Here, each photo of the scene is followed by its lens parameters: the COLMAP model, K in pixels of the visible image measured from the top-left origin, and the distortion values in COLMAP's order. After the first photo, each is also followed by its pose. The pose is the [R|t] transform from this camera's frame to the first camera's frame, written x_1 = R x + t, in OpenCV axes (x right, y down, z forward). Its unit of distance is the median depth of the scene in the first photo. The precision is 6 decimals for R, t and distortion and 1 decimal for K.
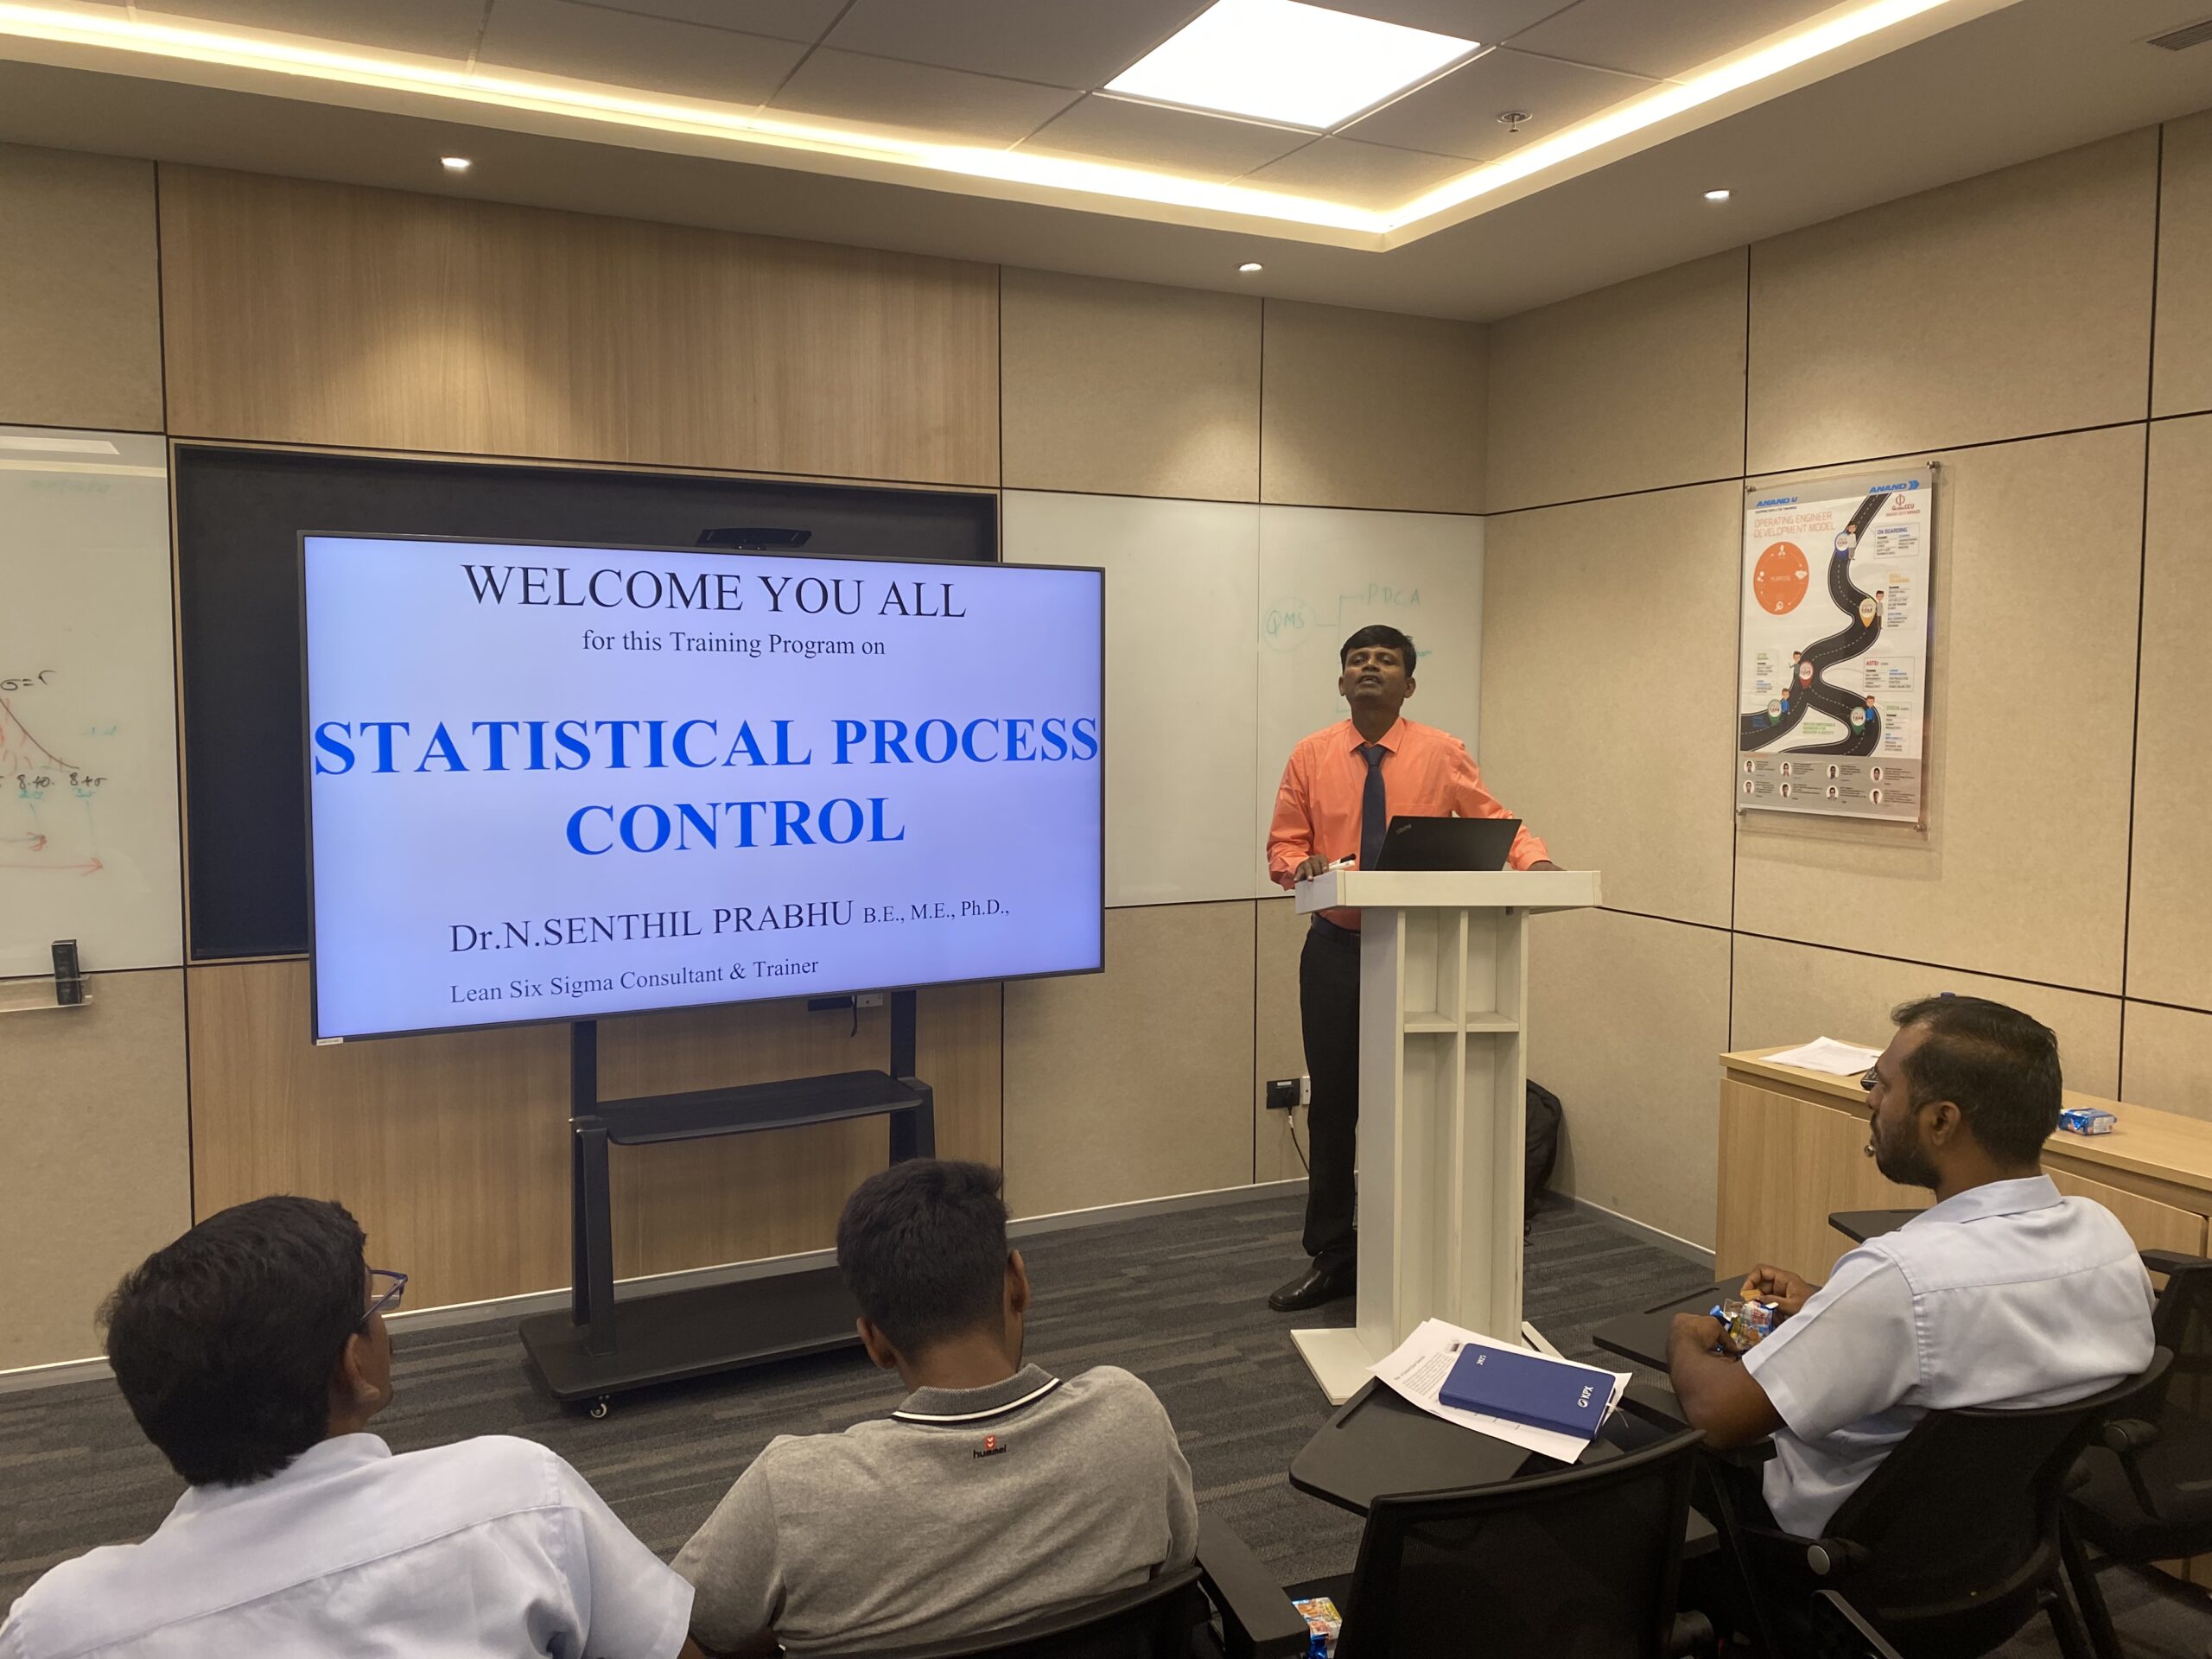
lens RADIAL K [[1686.1, 0, 1110.0], [0, 1686.1, 798.7], [0, 0, 1]] dist [0.039986, -0.031010]
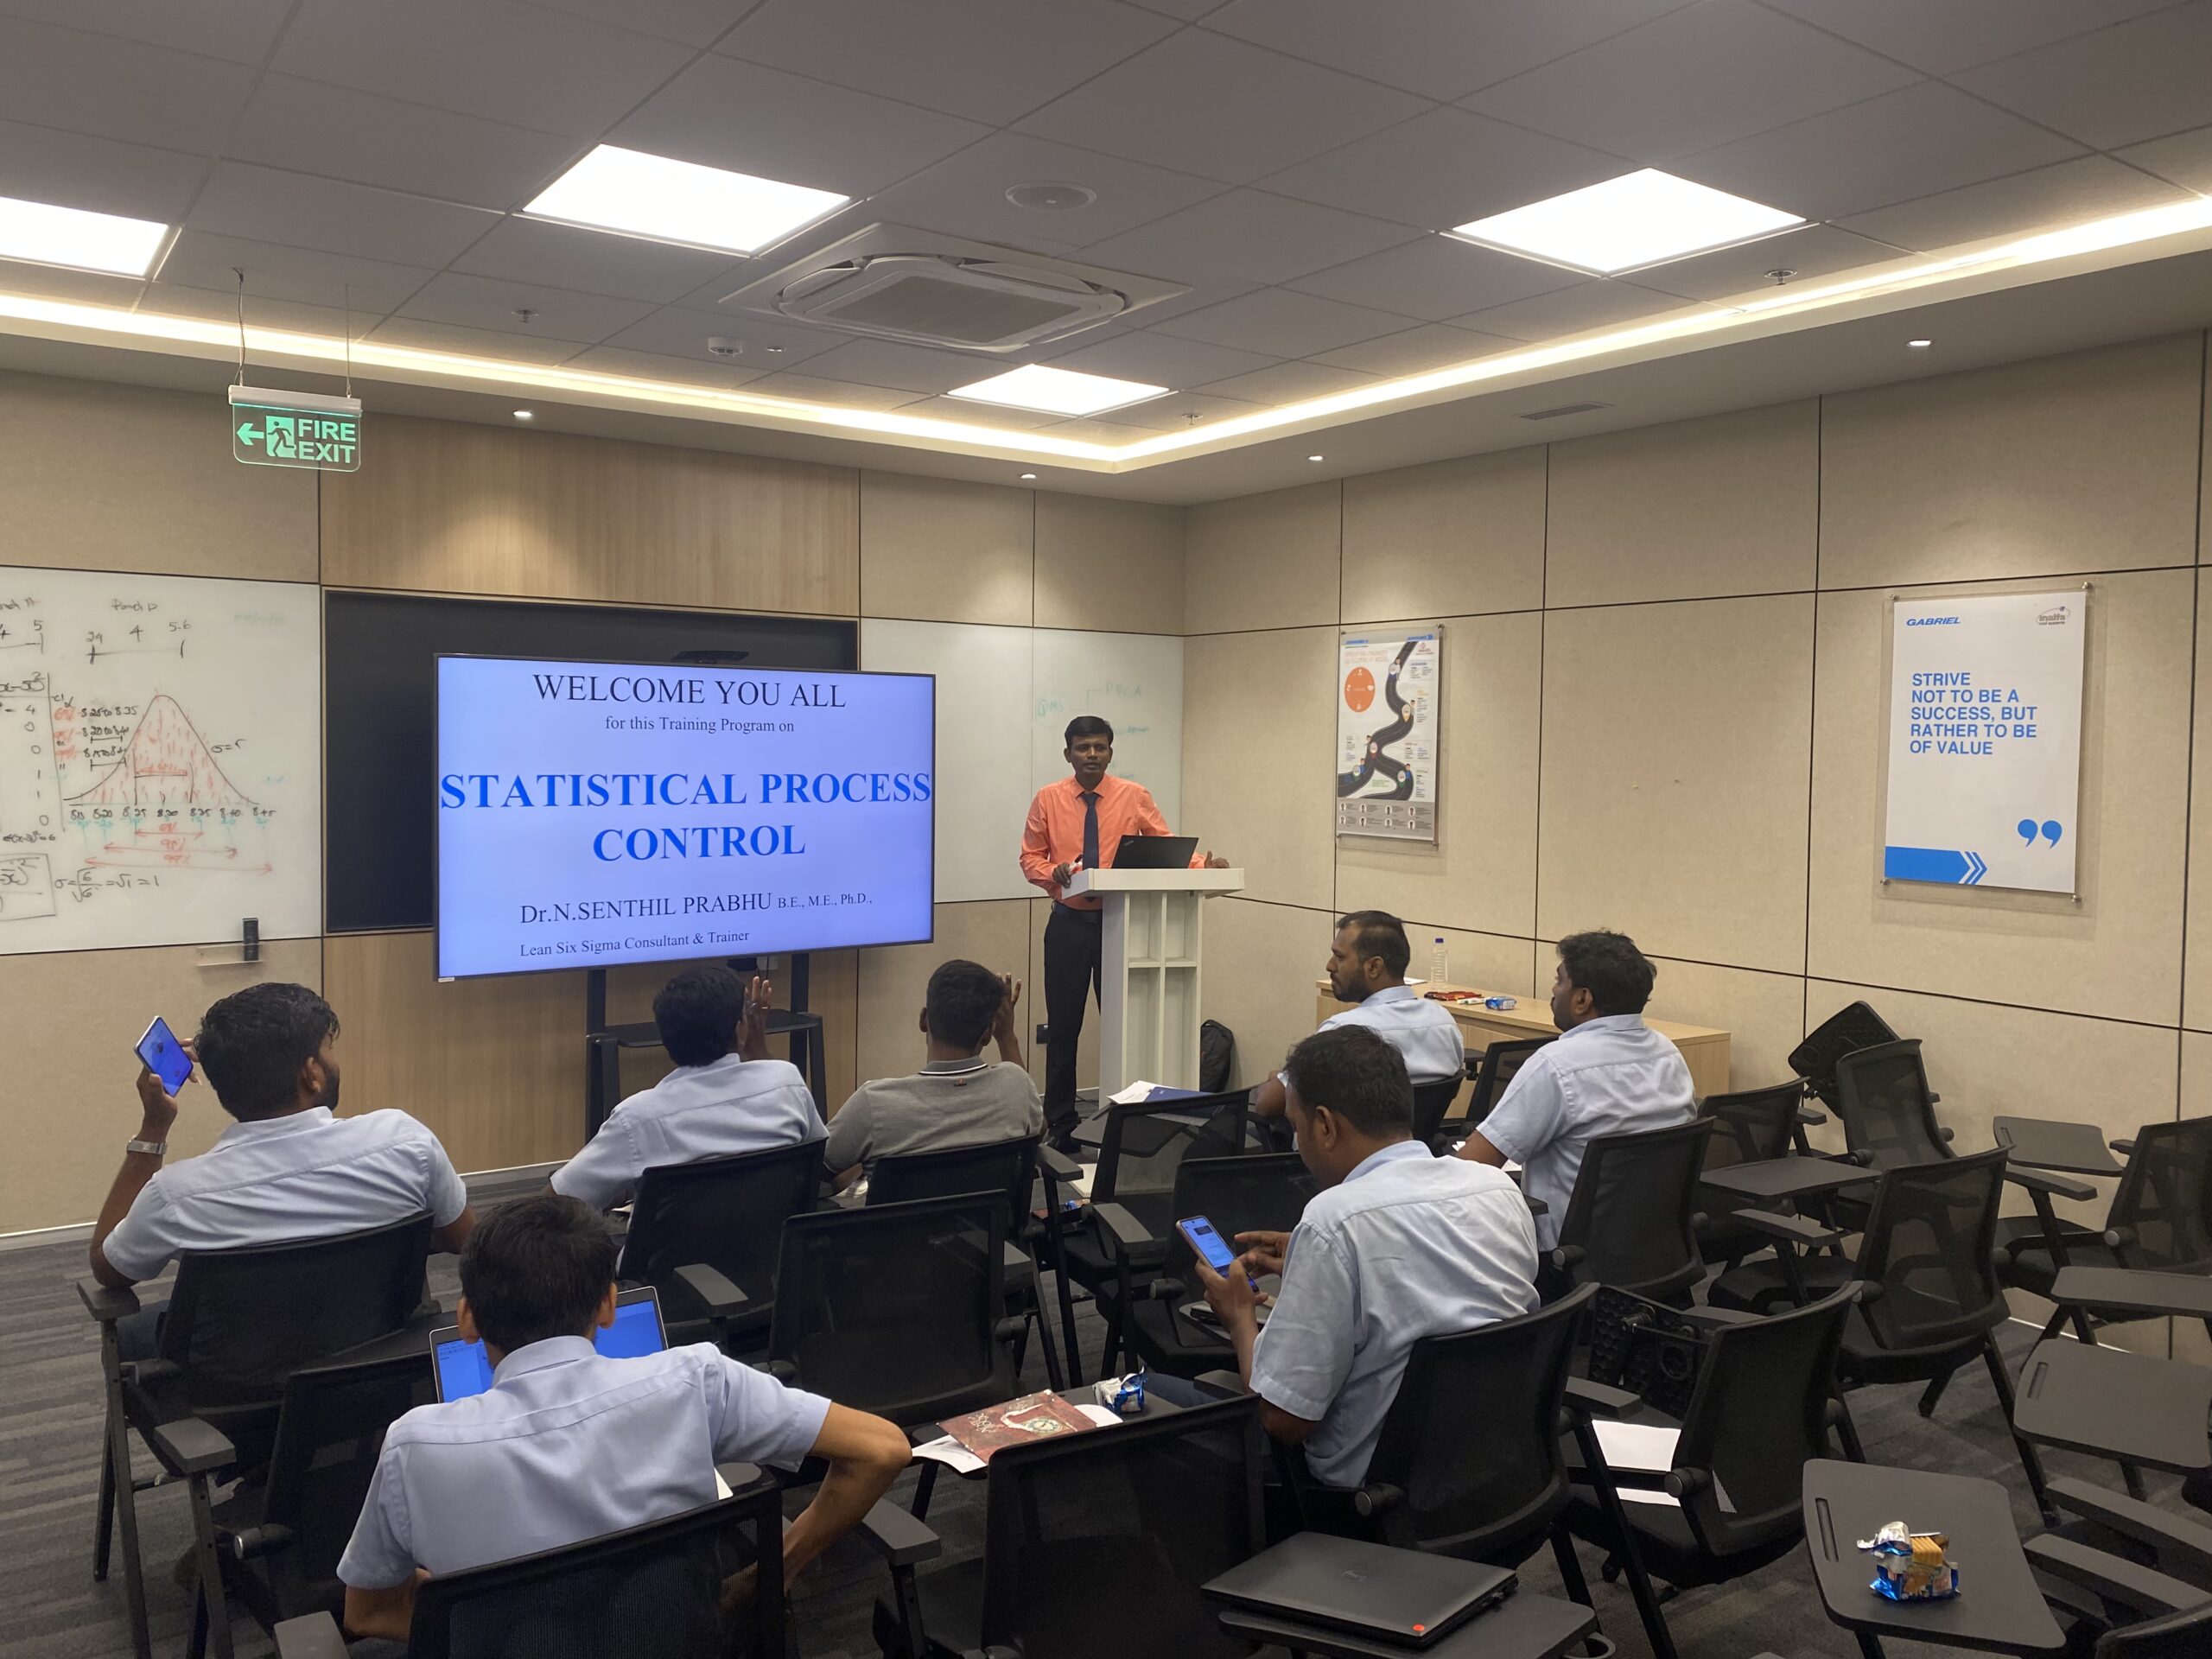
lens RADIAL K [[1686.1, 0, 1126.1], [0, 1686.1, 778.8], [0, 0, 1]] dist [0.039986, -0.031010]
pose [[0.986299, 0.005978, 0.164858, -0.094440], [0.000314, 0.999273, -0.038111, 0.016758], [-0.164966, 0.037640, 0.985581, -0.592739]]
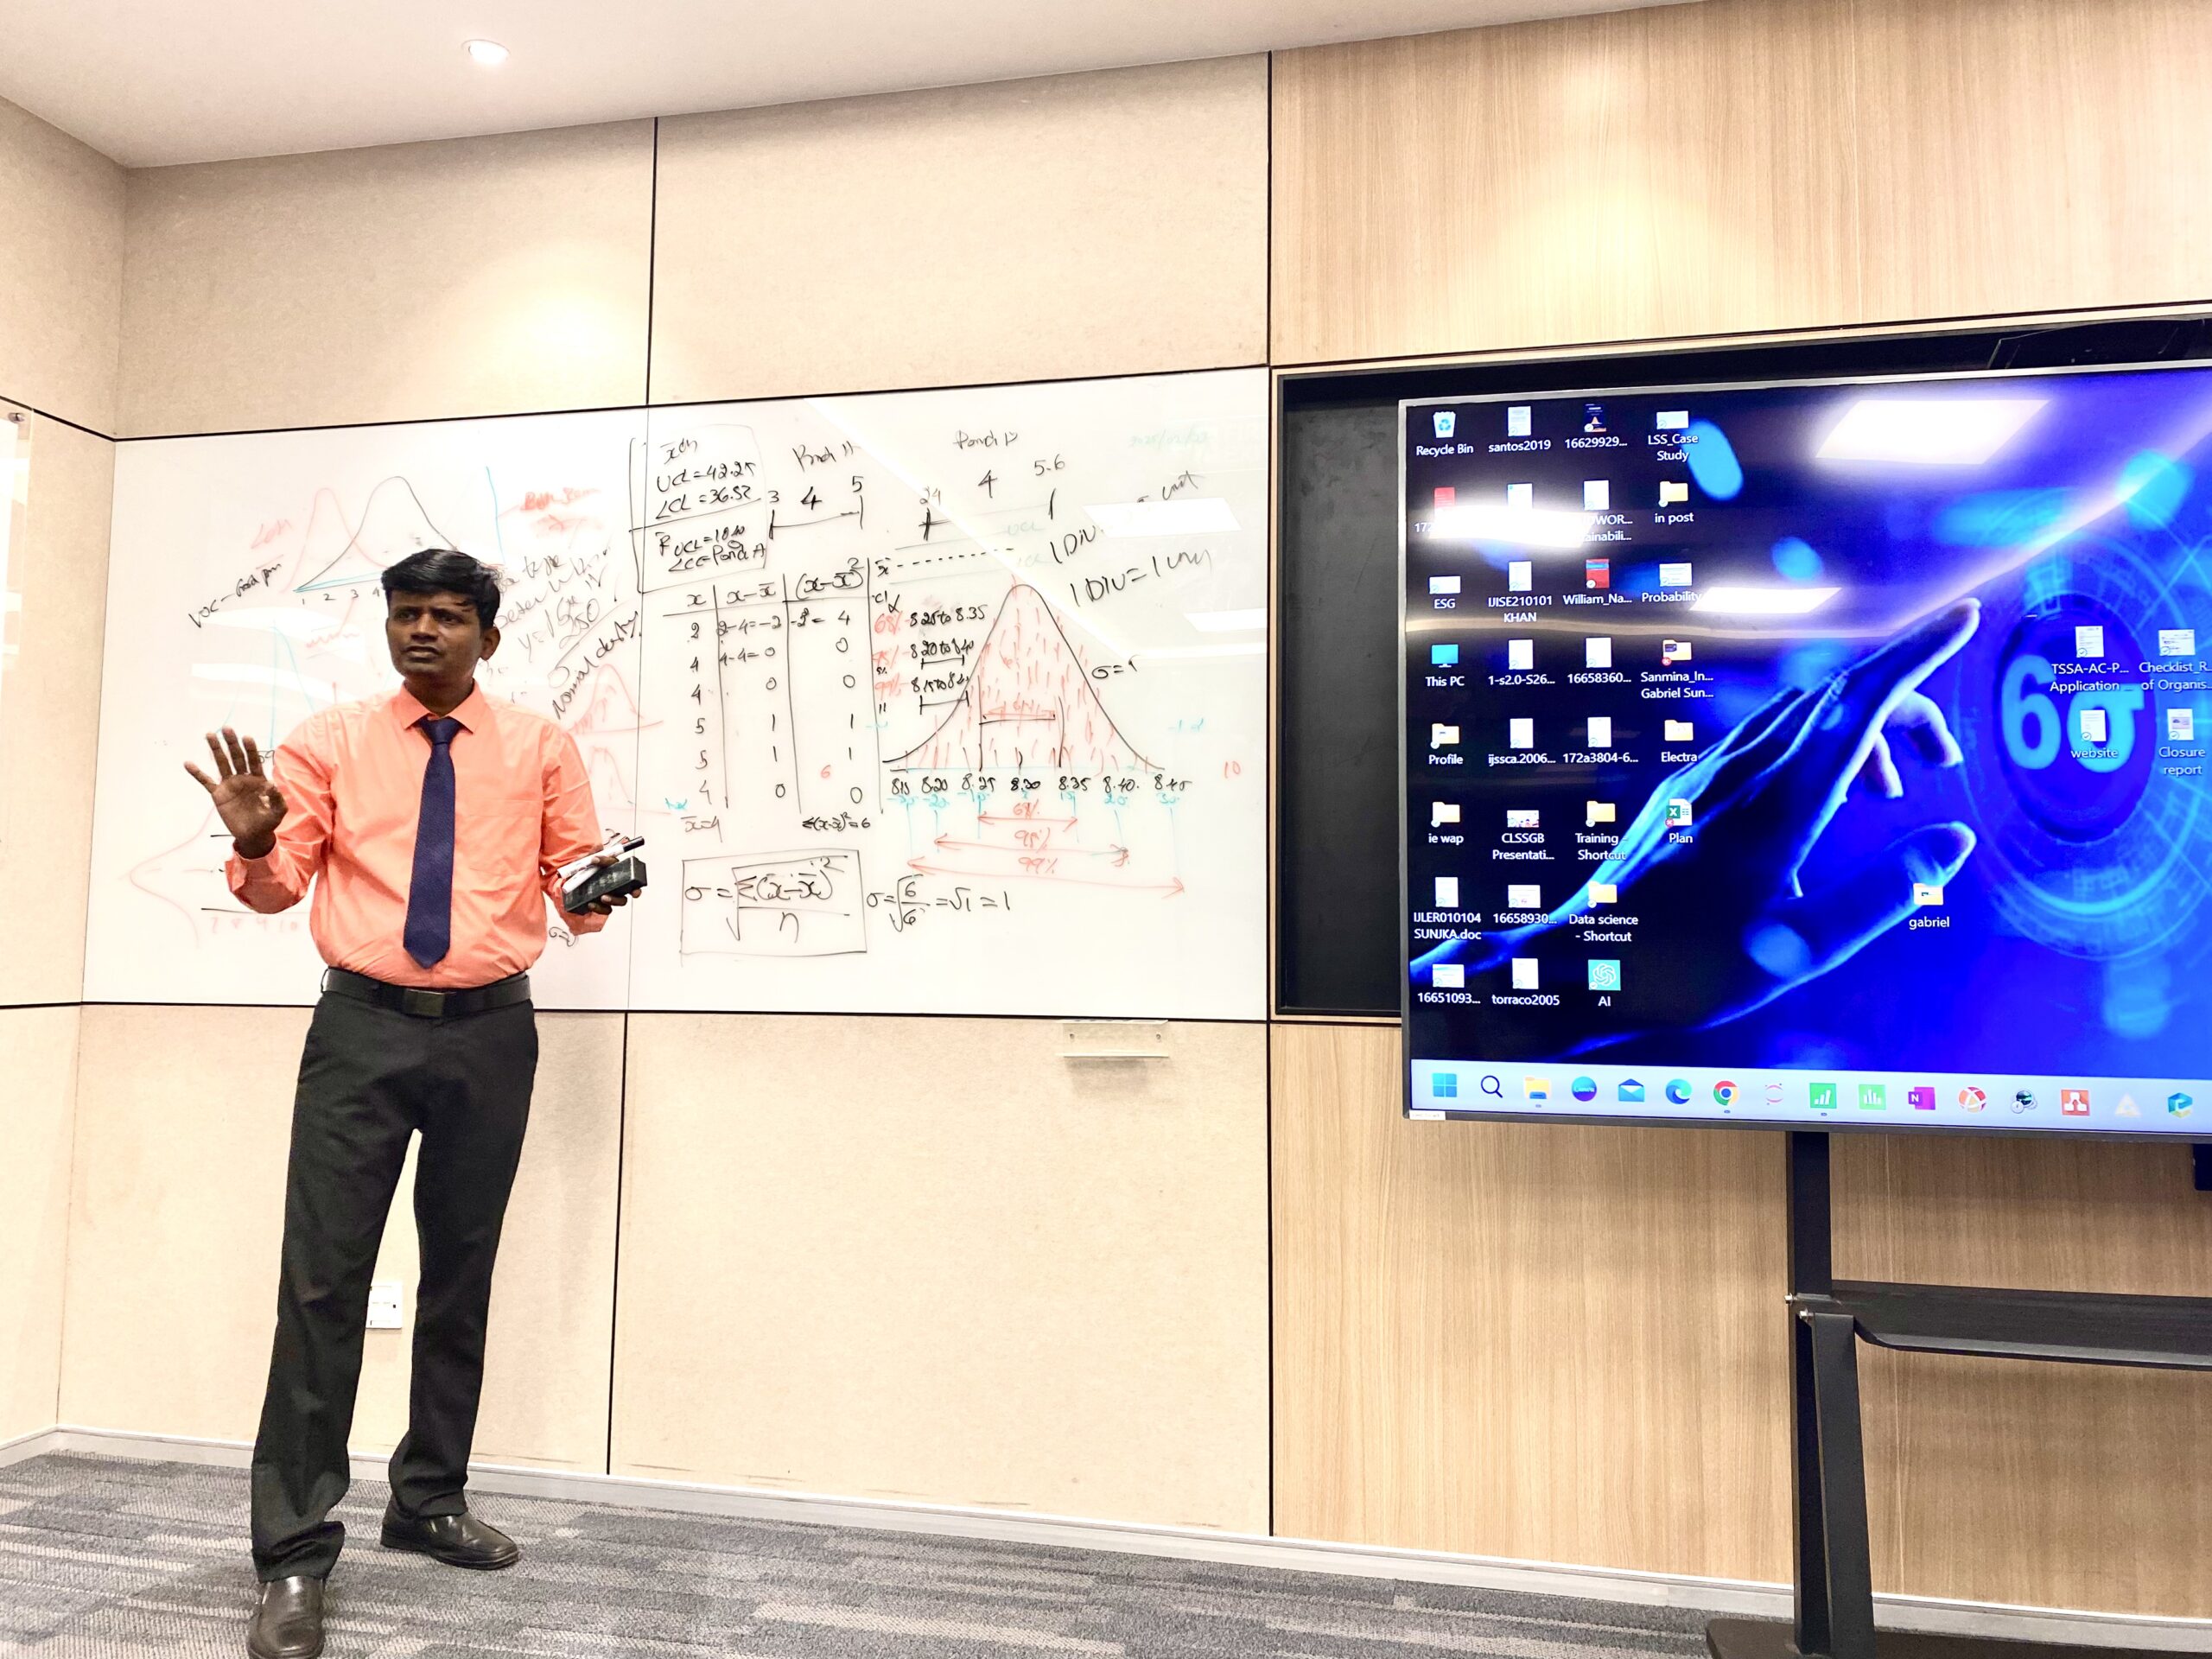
lens RADIAL K [[1686.1, 0, 1075.7], [0, 1686.1, 795.4], [0, 0, 1]] dist [0.039986, -0.031010]
pose [[0.779089, -0.050202, -0.624900, -0.124185], [-0.048652, 0.988941, -0.140104, 0.108742], [0.625023, 0.139556, 0.768030, 0.336535]]
